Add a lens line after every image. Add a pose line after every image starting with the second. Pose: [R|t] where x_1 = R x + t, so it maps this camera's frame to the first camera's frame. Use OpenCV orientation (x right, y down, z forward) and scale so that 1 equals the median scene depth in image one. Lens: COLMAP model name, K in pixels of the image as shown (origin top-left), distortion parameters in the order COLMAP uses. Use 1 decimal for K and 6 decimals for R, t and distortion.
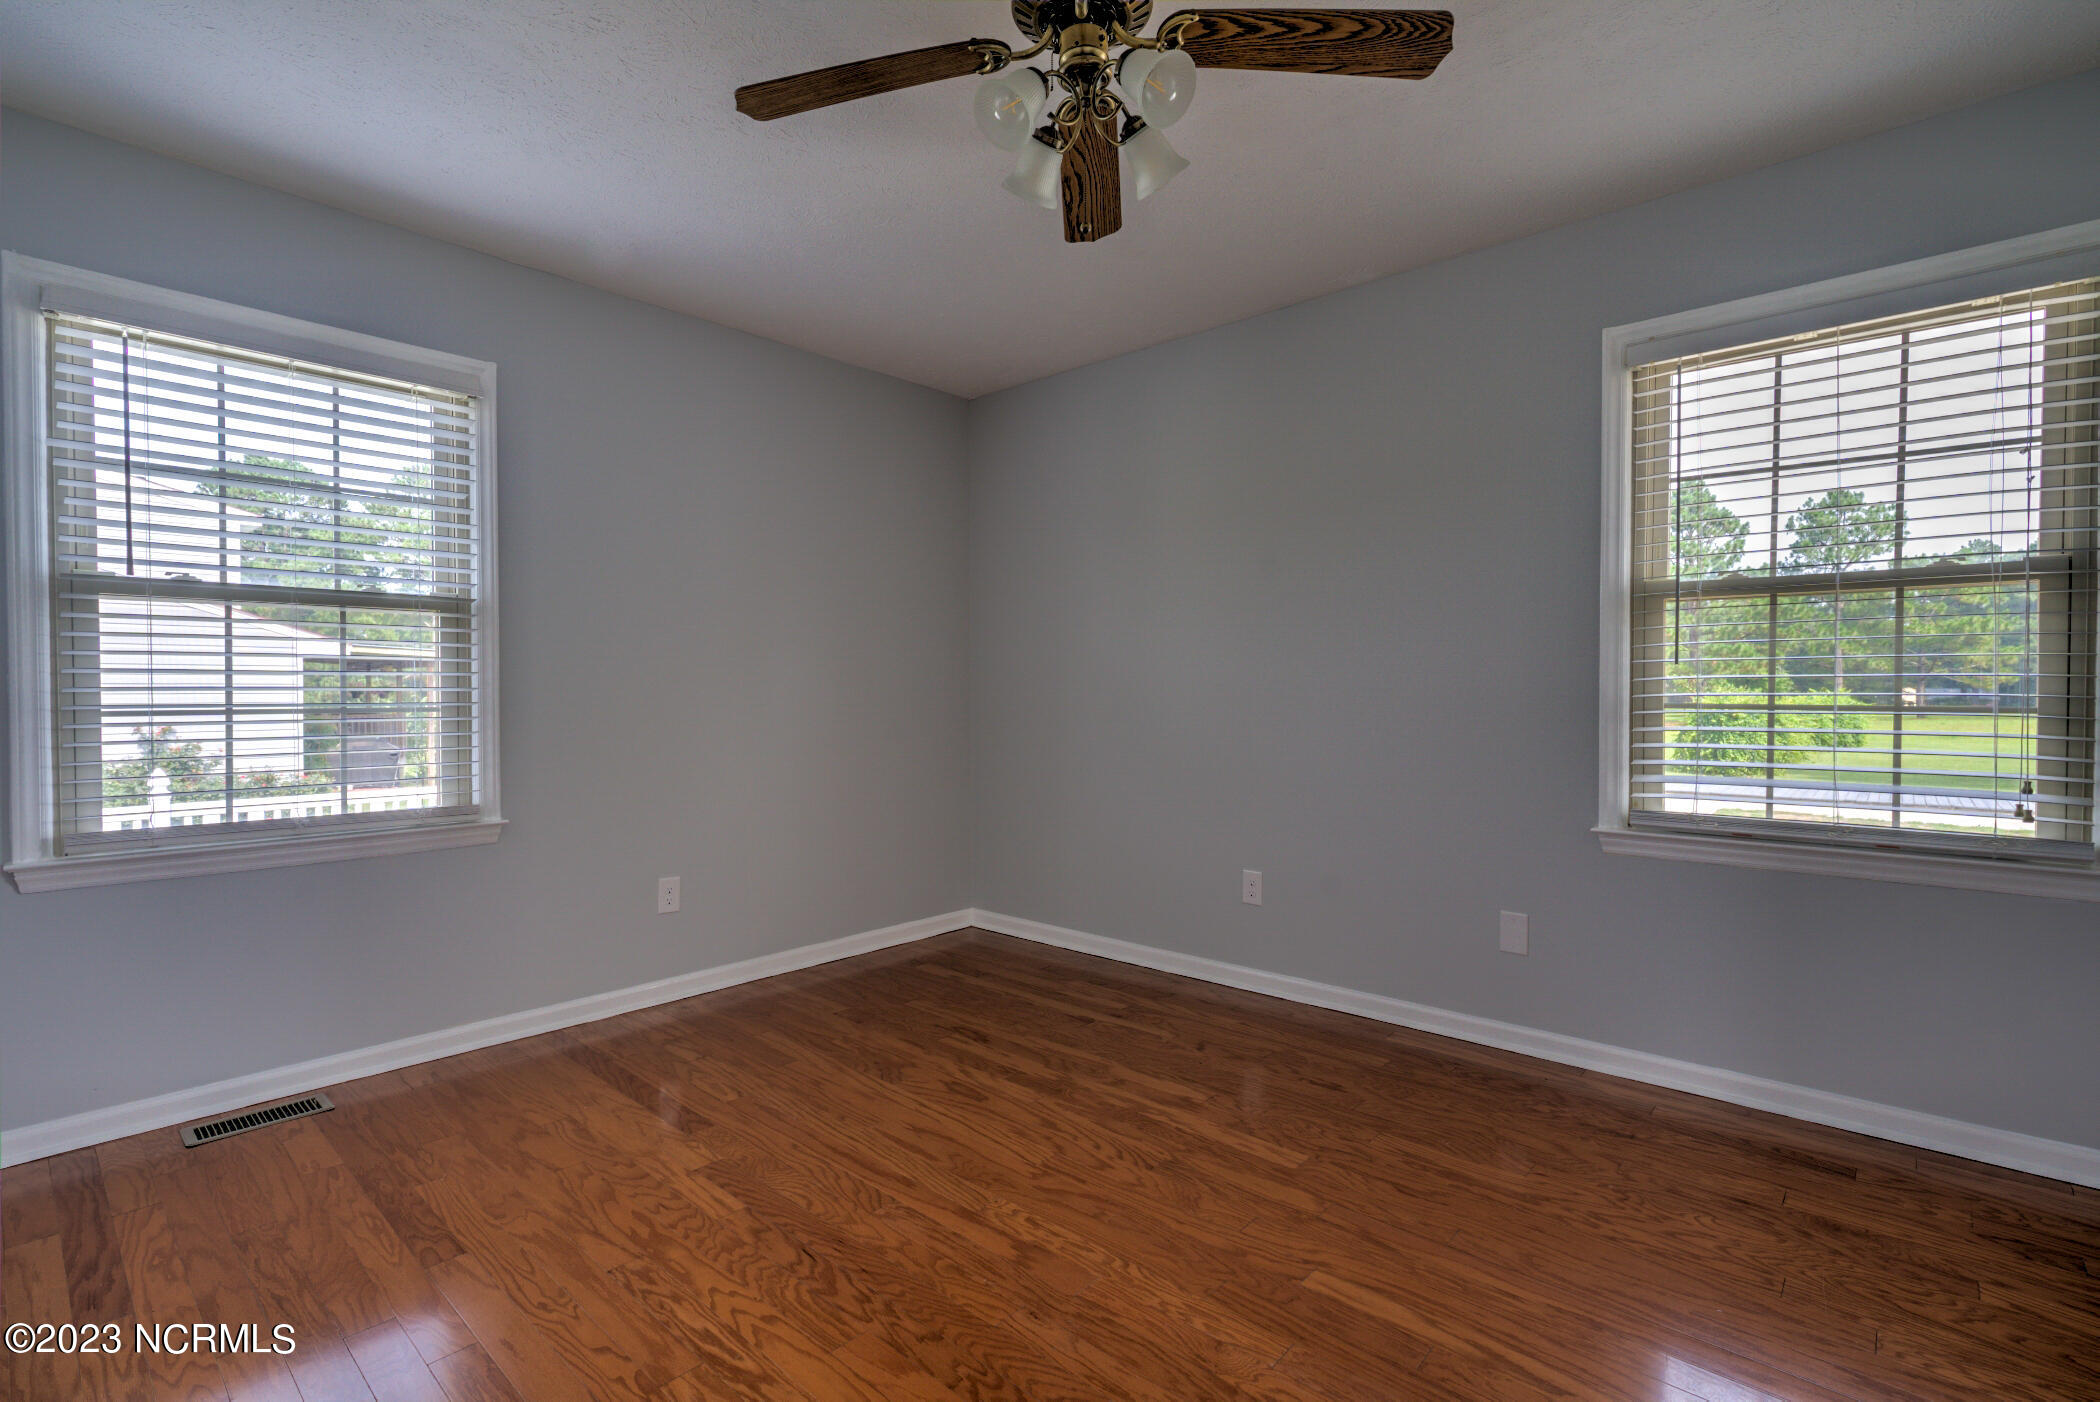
lens RADIAL K [[958.3, 0, 1057.4], [0, 958.3, 702.5], [0, 0, 1]] dist [0.002665, 0.000330]
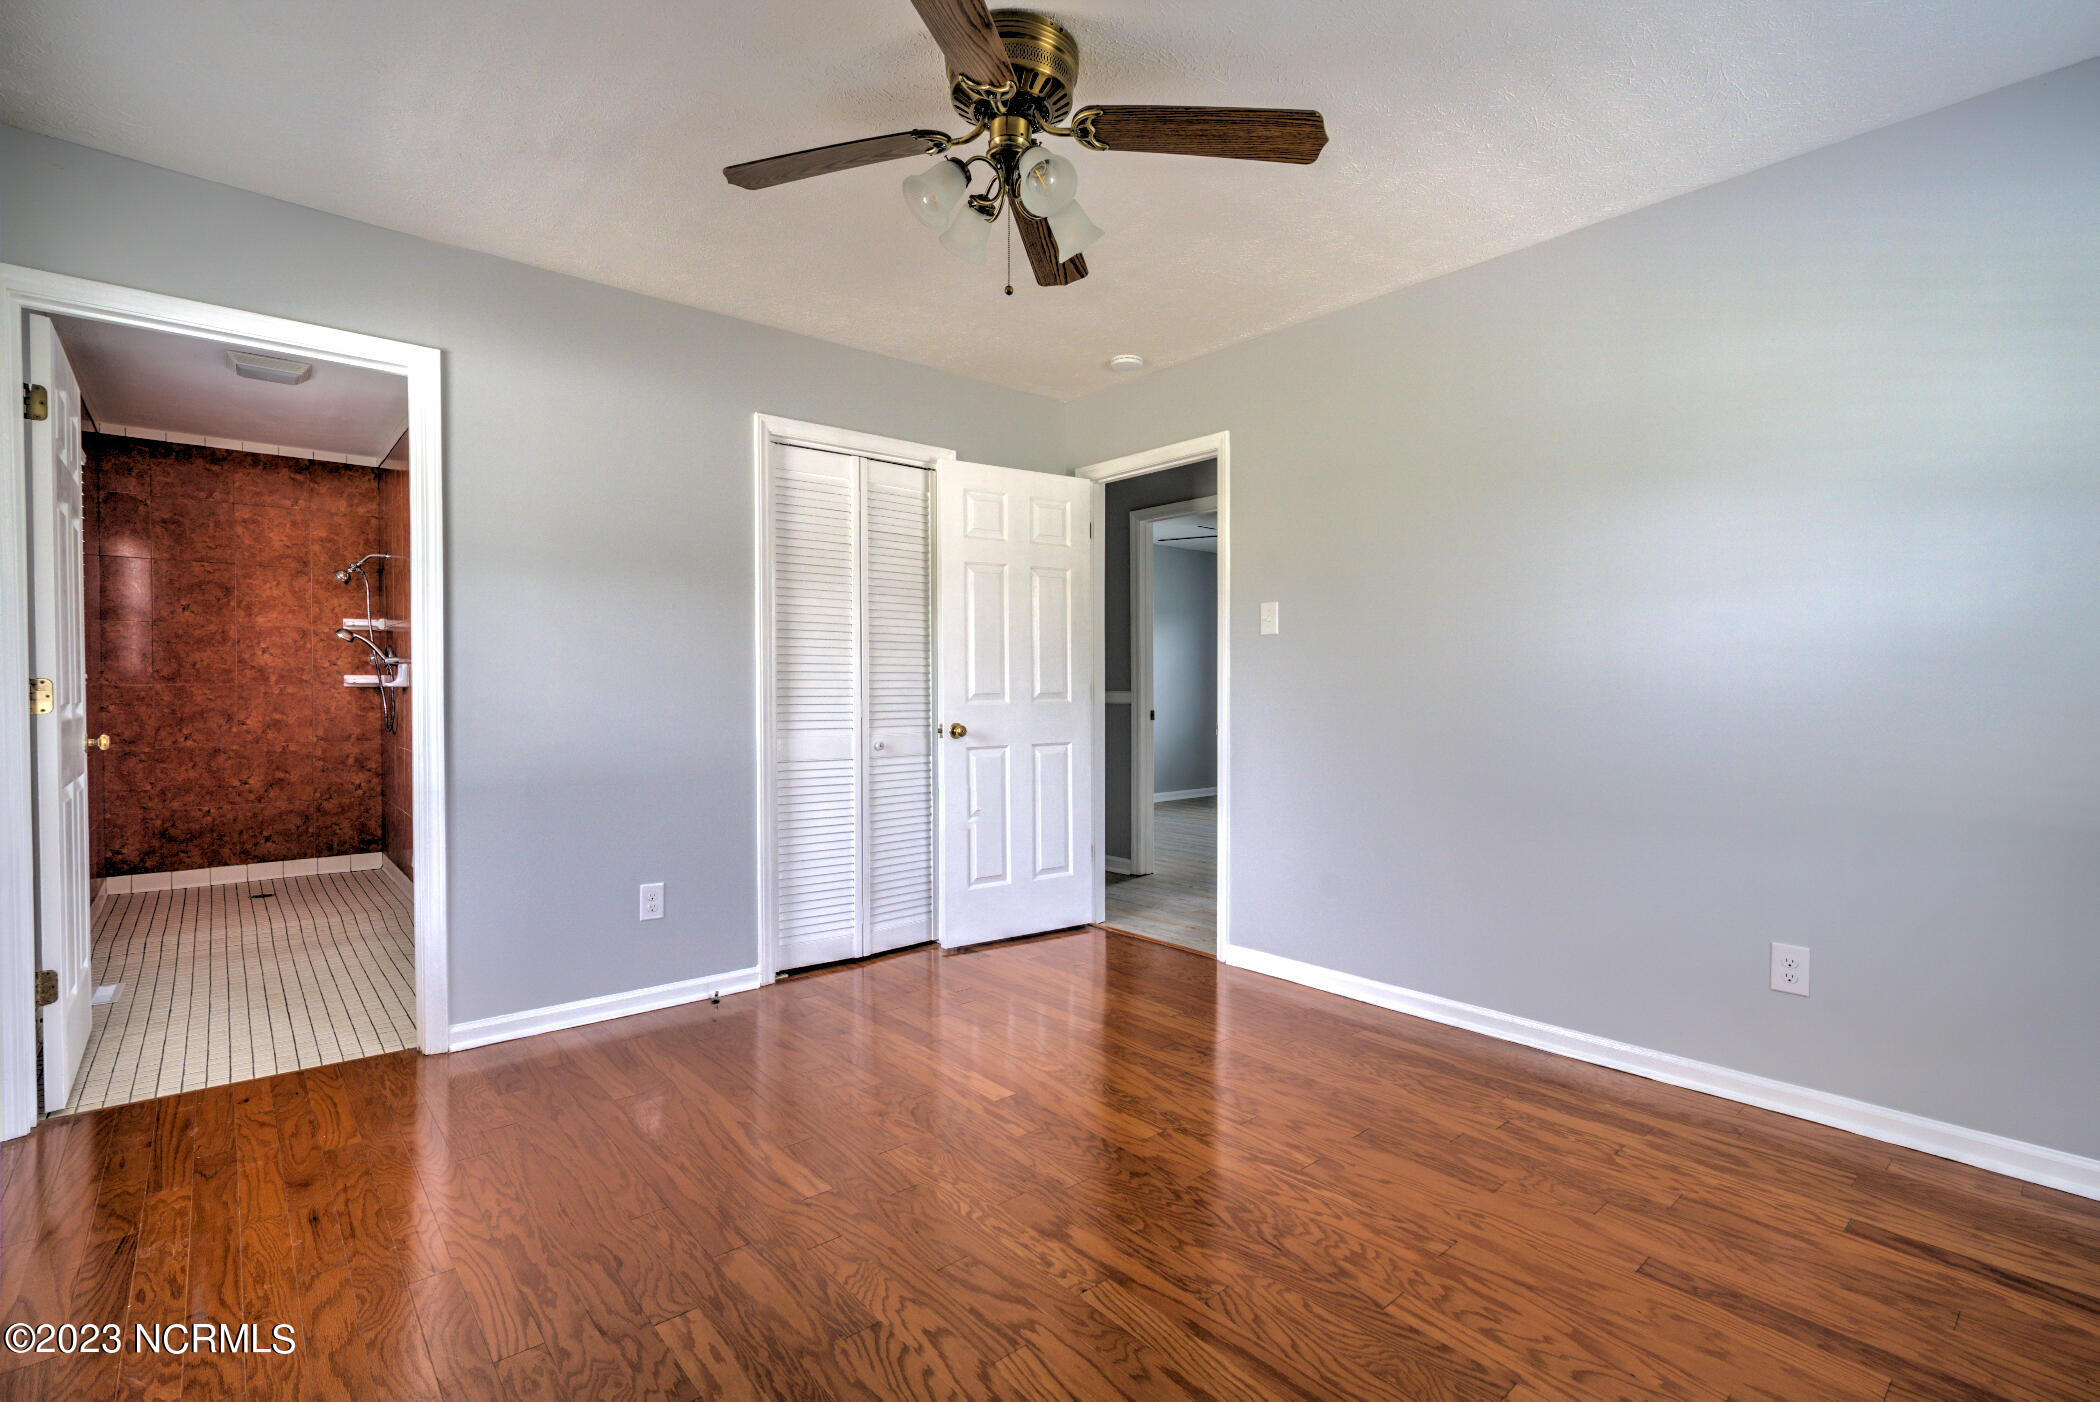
lens RADIAL K [[958.3, 0, 1048.9], [0, 958.3, 698.4], [0, 0, 1]] dist [0.002665, 0.000330]
pose [[-0.990606, 0.002675, 0.136719, -0.168733], [0.006528, 0.999594, 0.027742, -0.031322], [-0.136589, 0.028374, -0.990221, 2.044117]]
